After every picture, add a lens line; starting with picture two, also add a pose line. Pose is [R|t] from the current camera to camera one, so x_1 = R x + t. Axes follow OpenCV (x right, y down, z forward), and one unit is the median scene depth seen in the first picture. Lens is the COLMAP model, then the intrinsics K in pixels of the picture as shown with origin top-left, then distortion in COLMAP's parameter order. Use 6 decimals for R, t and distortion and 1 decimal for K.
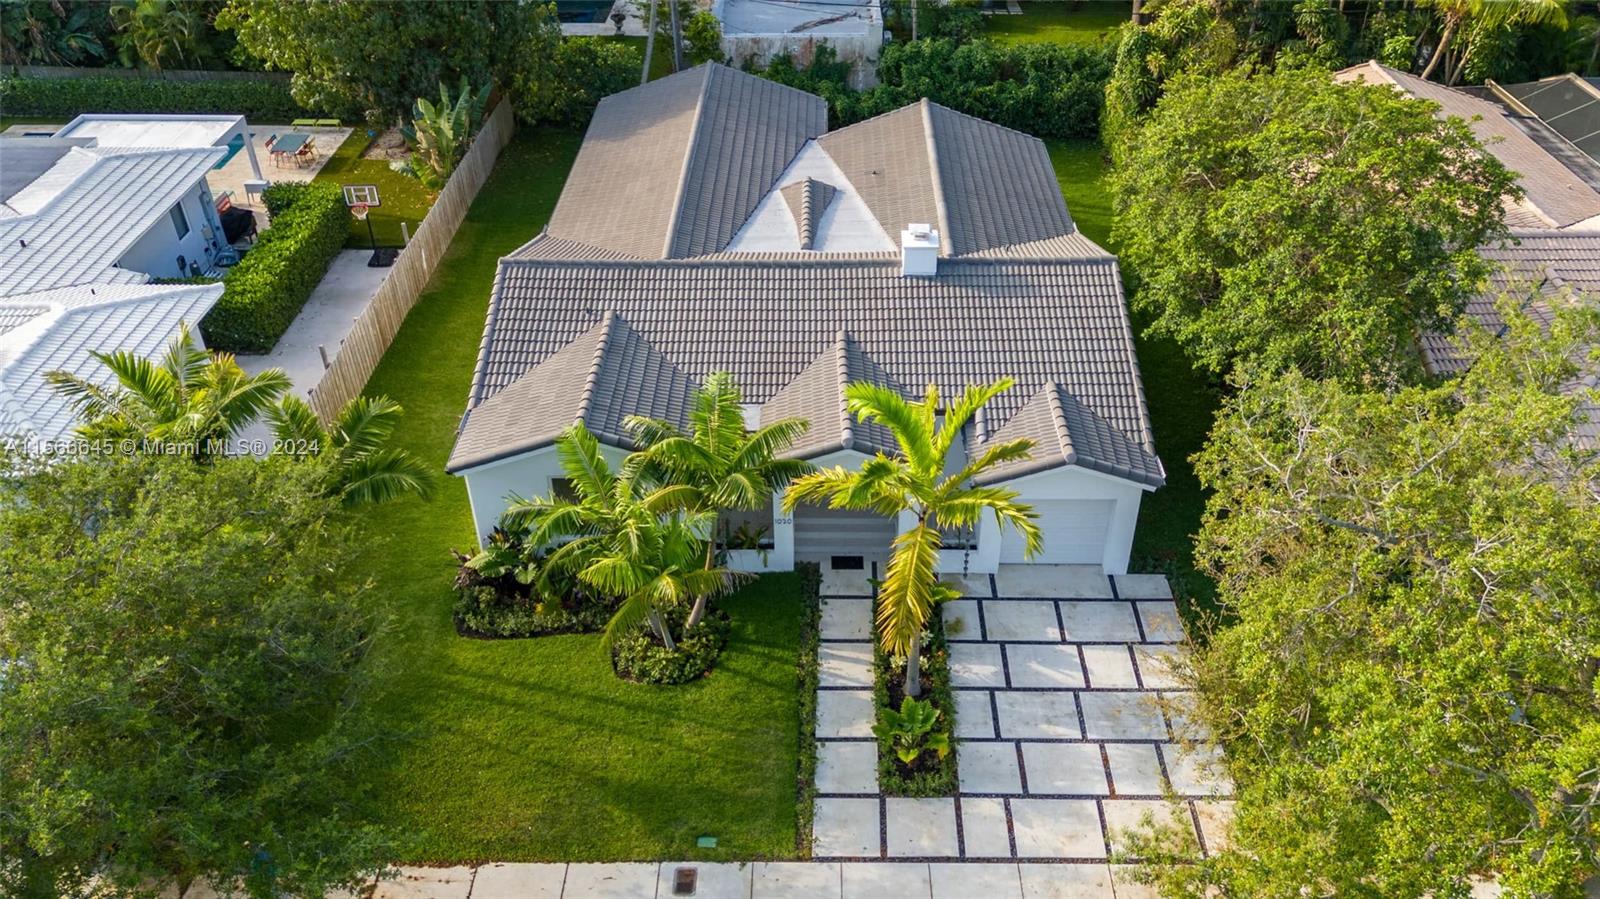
lens RADIAL K [[1198.9, 0, 800.0], [0, 1198.9, 449.5], [0, 0, 1]] dist [0.077404, -0.073909]
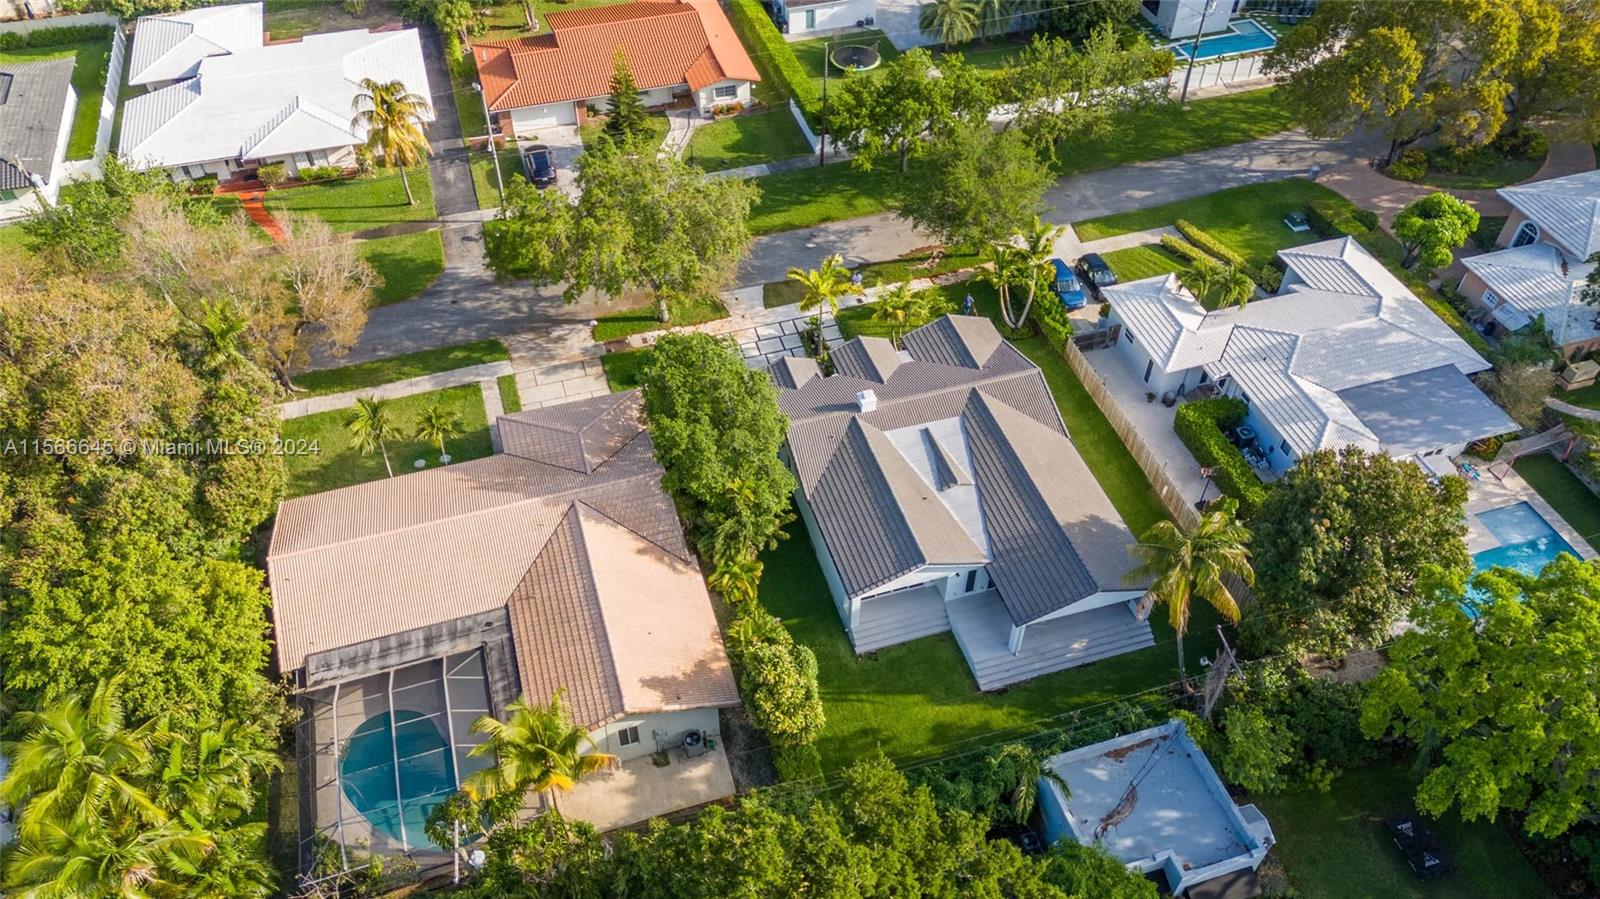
lens RADIAL K [[1175.7, 0, 800.0], [0, 1175.7, 441.3], [0, 0, 1]] dist [0.086688, -0.083668]
pose [[-0.950199, 0.223056, -0.217640, 0.696343], [-0.184170, 0.161451, 0.969544, -2.201522], [0.251401, 0.961343, -0.112330, 1.256030]]
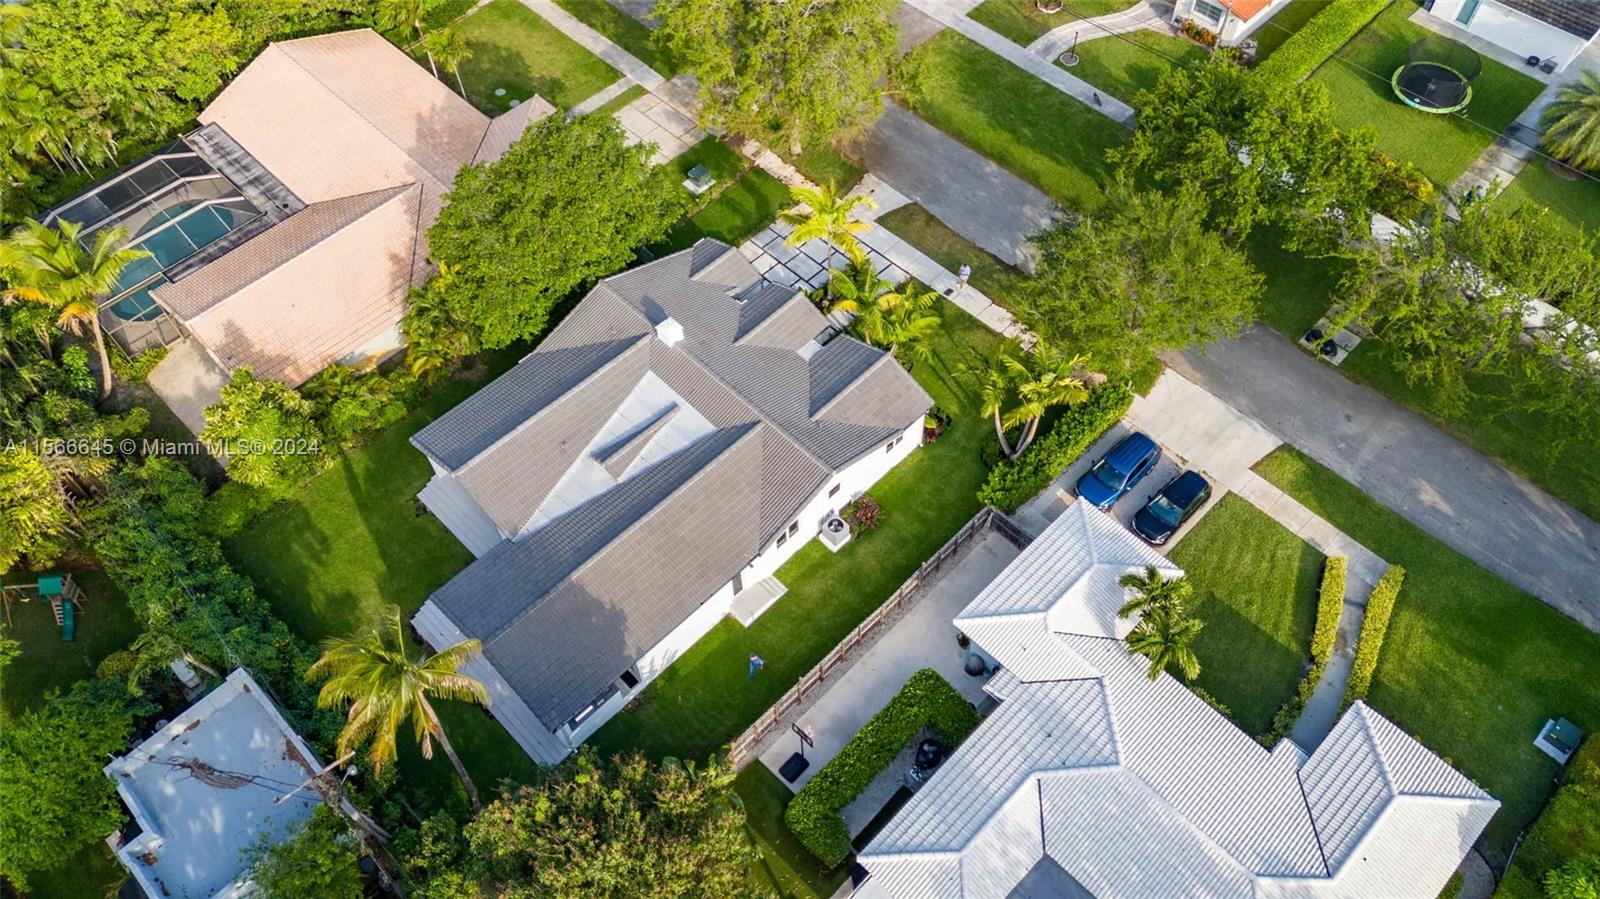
lens RADIAL K [[1175.7, 0, 800.0], [0, 1175.7, 441.3], [0, 0, 1]] dist [0.086688, -0.083668]
pose [[-0.714533, -0.566506, 0.410505, -0.853275], [0.431453, 0.105070, 0.895996, -1.632008], [-0.550719, 0.817332, 0.169344, 0.704758]]
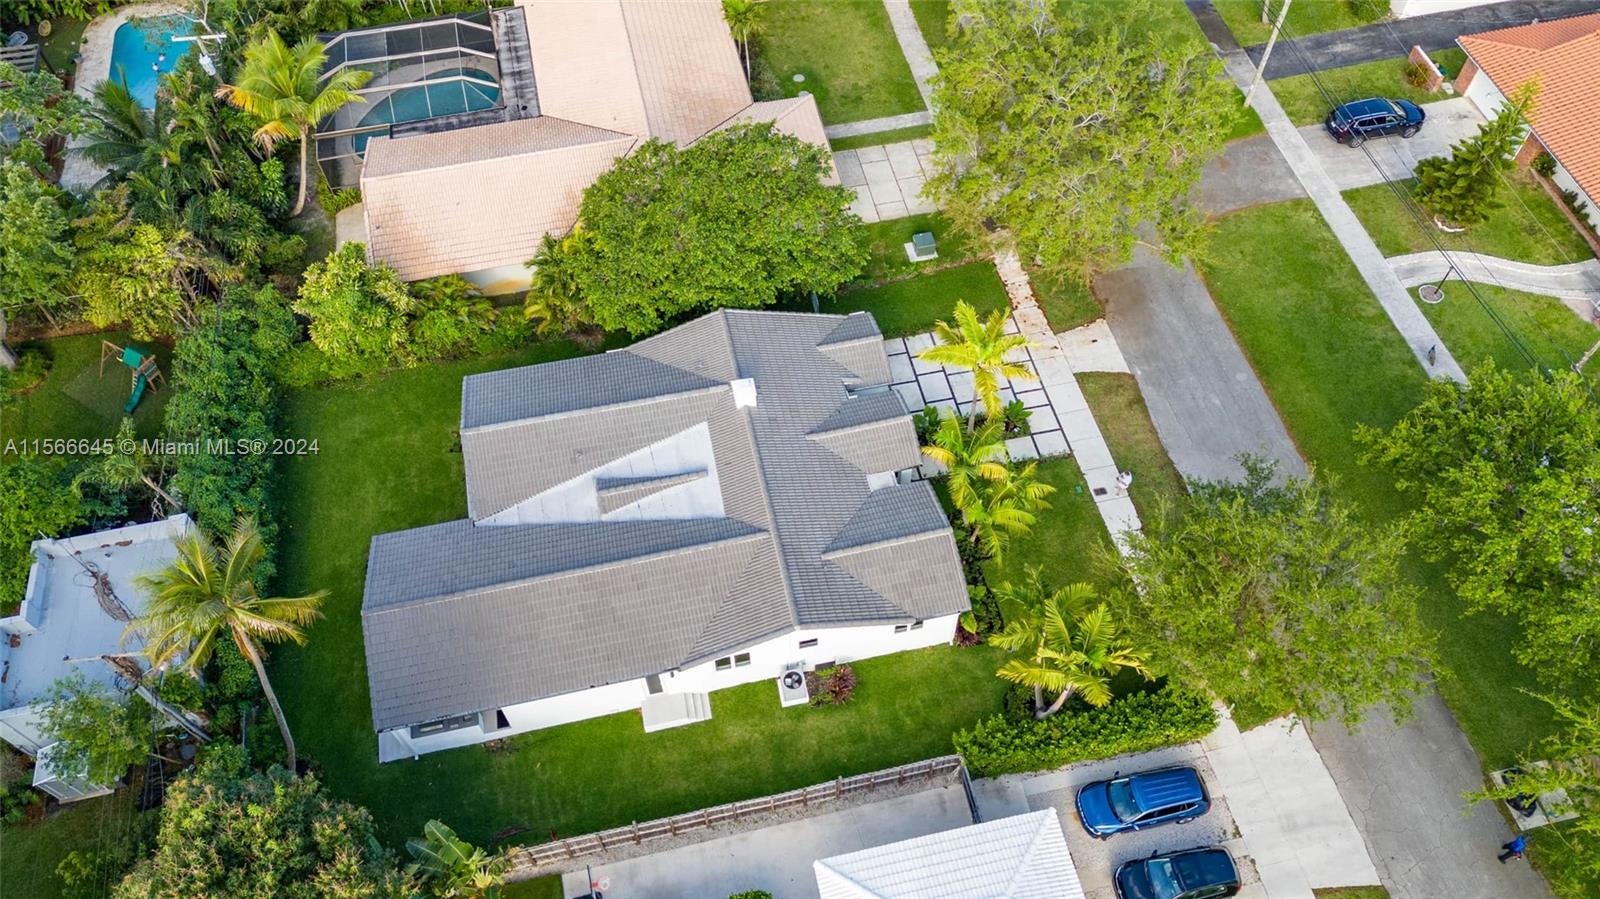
lens RADIAL K [[1198.9, 0, 800.0], [0, 1198.9, 449.5], [0, 0, 1]] dist [0.077404, -0.073909]
pose [[-0.227477, -0.798989, 0.556661, -0.863202], [0.588270, 0.342794, 0.732414, -1.255073], [-0.776010, 0.494074, 0.392044, 0.332680]]
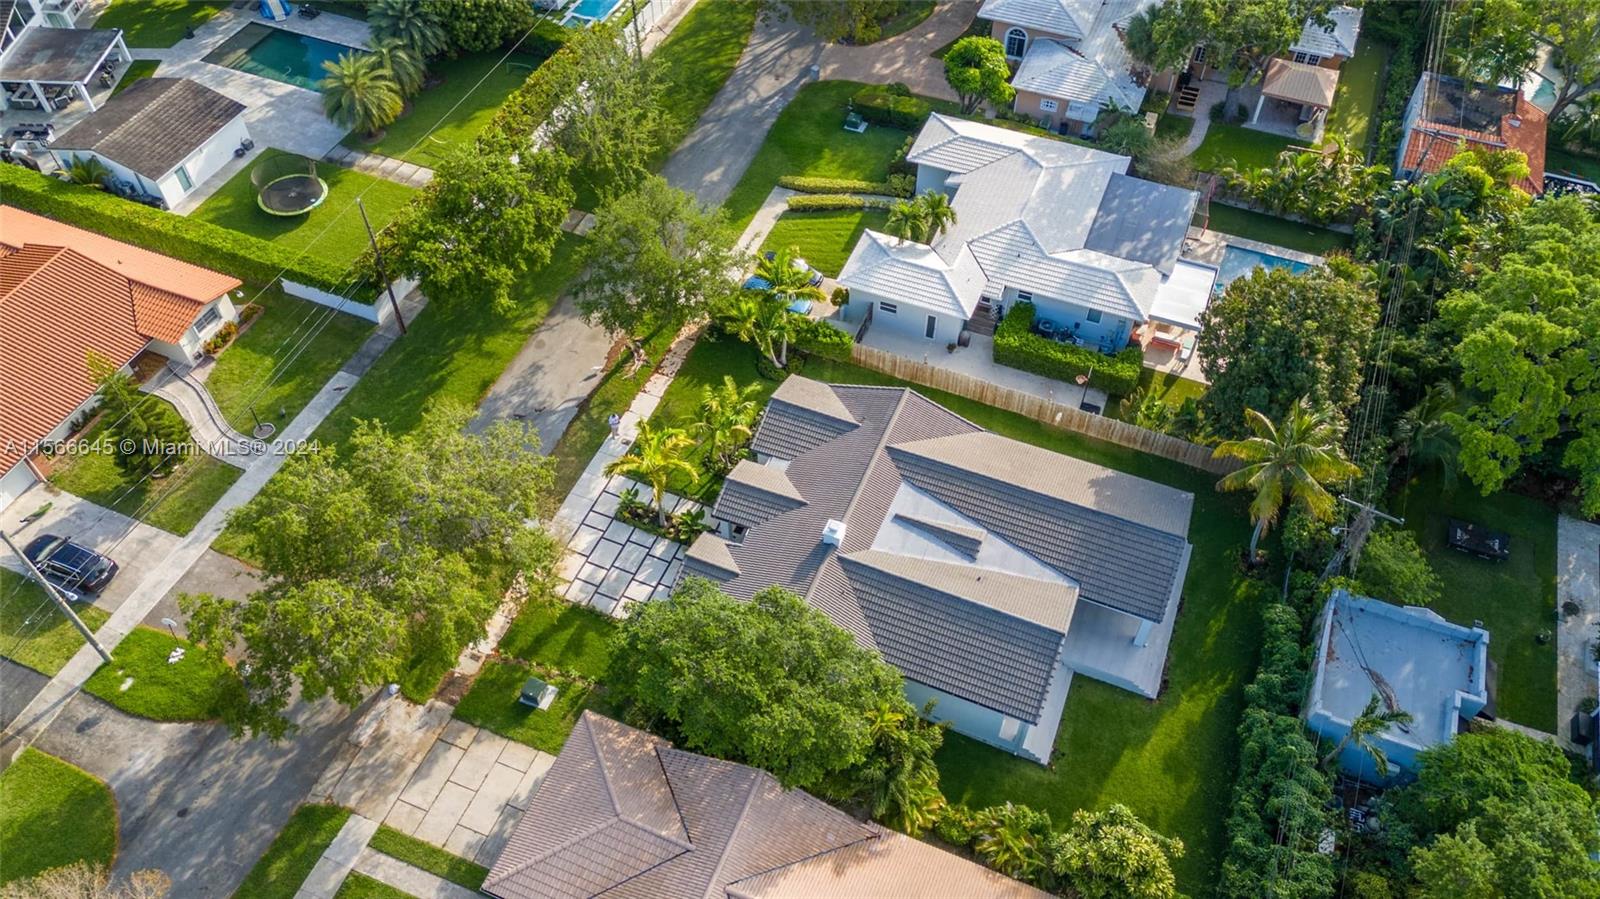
lens RADIAL K [[1175.7, 0, 800.0], [0, 1175.7, 441.3], [0, 0, 1]] dist [0.086688, -0.083668]
pose [[-0.369511, 0.711147, -0.598107, 1.103208], [-0.546985, 0.353866, 0.758674, -1.561024], [0.751178, 0.607494, 0.258229, 0.379868]]
